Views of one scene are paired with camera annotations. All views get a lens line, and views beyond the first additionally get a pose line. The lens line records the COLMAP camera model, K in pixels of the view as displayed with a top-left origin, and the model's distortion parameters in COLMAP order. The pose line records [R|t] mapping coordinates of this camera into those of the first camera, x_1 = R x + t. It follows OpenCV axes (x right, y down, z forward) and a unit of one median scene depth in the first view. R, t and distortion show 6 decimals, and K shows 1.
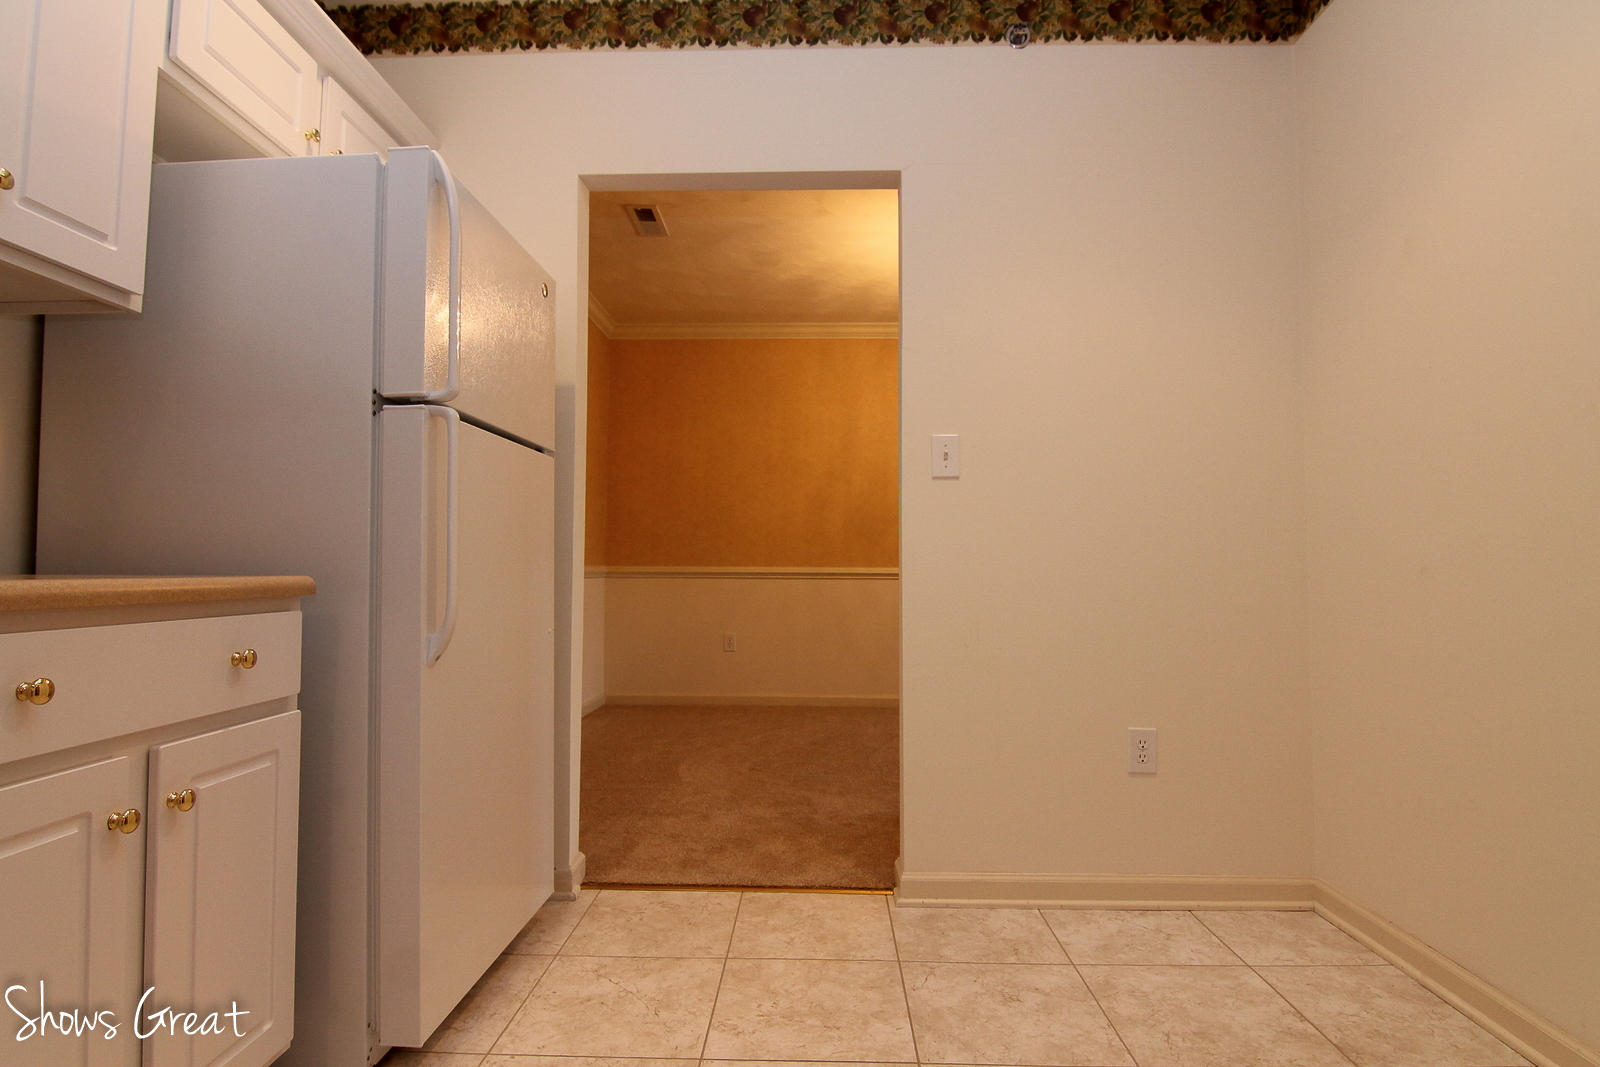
lens RADIAL K [[821.3, 0, 798.2], [0, 821.3, 531.9], [0, 0, 1]] dist [-0.001753, -0.013162]
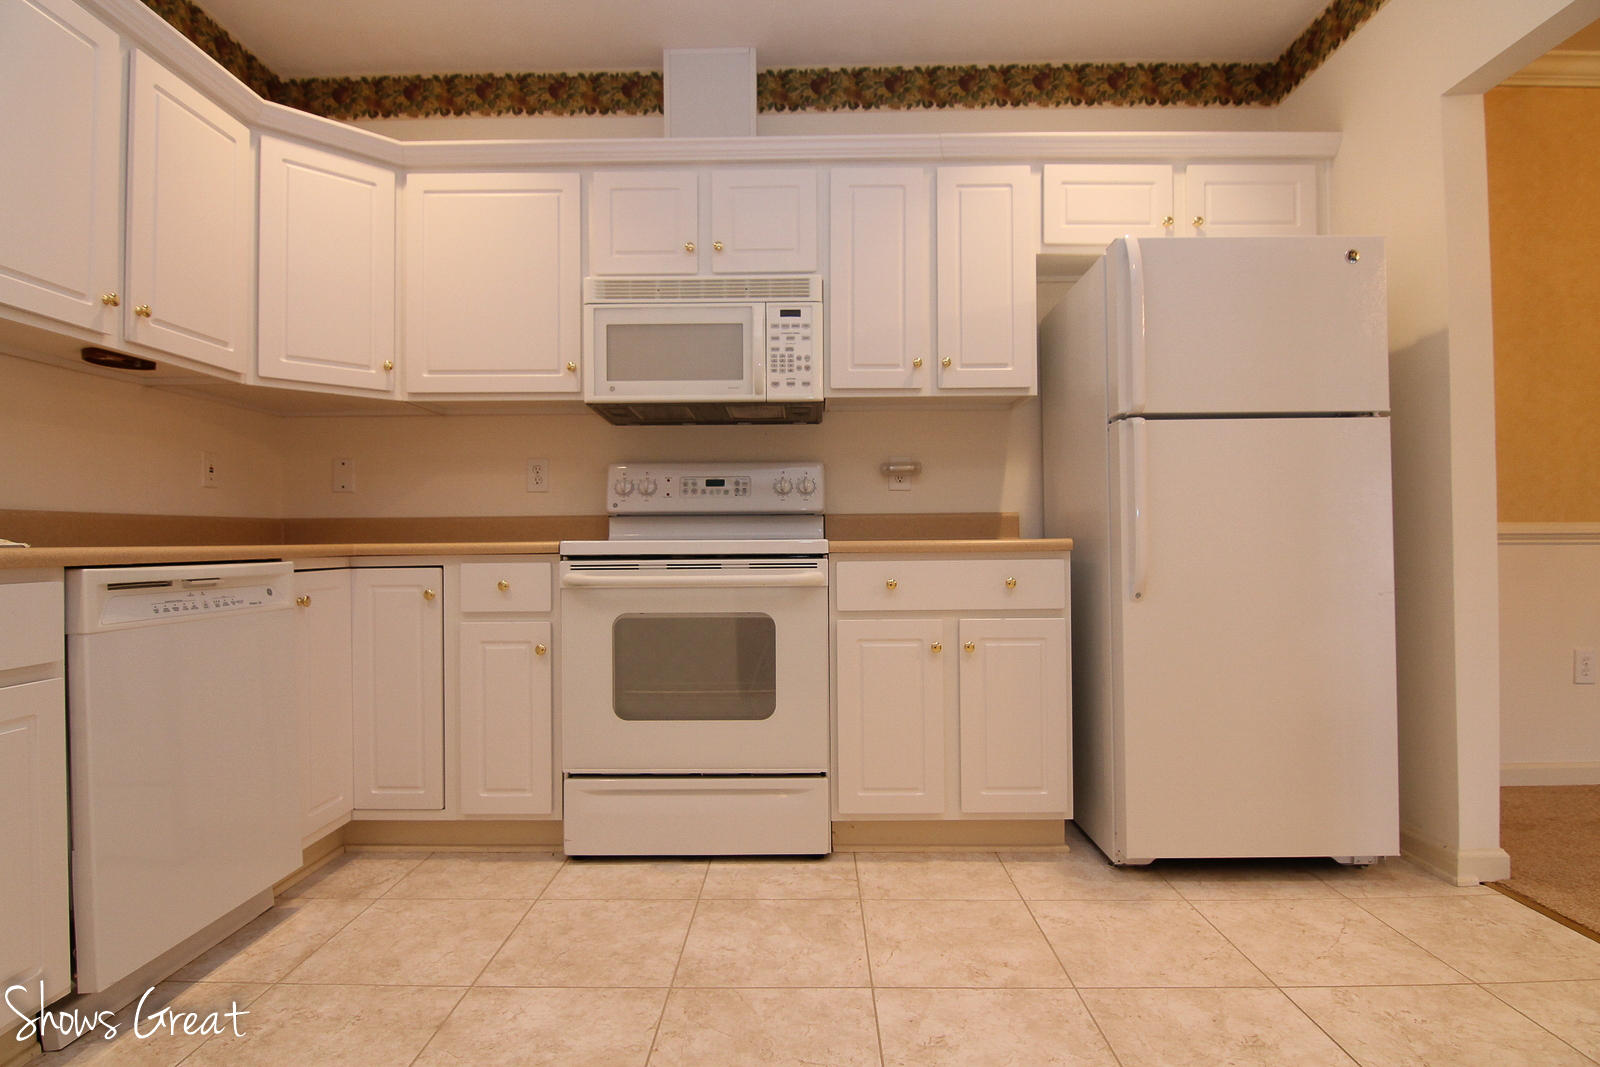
lens RADIAL K [[821.3, 0, 798.2], [0, 821.3, 531.9], [0, 0, 1]] dist [-0.001753, -0.013162]
pose [[0.020401, -0.012032, -0.999719, 0.841066], [0.054376, 0.998461, -0.010907, 0.022783], [0.998312, -0.054138, 0.021023, 0.340217]]
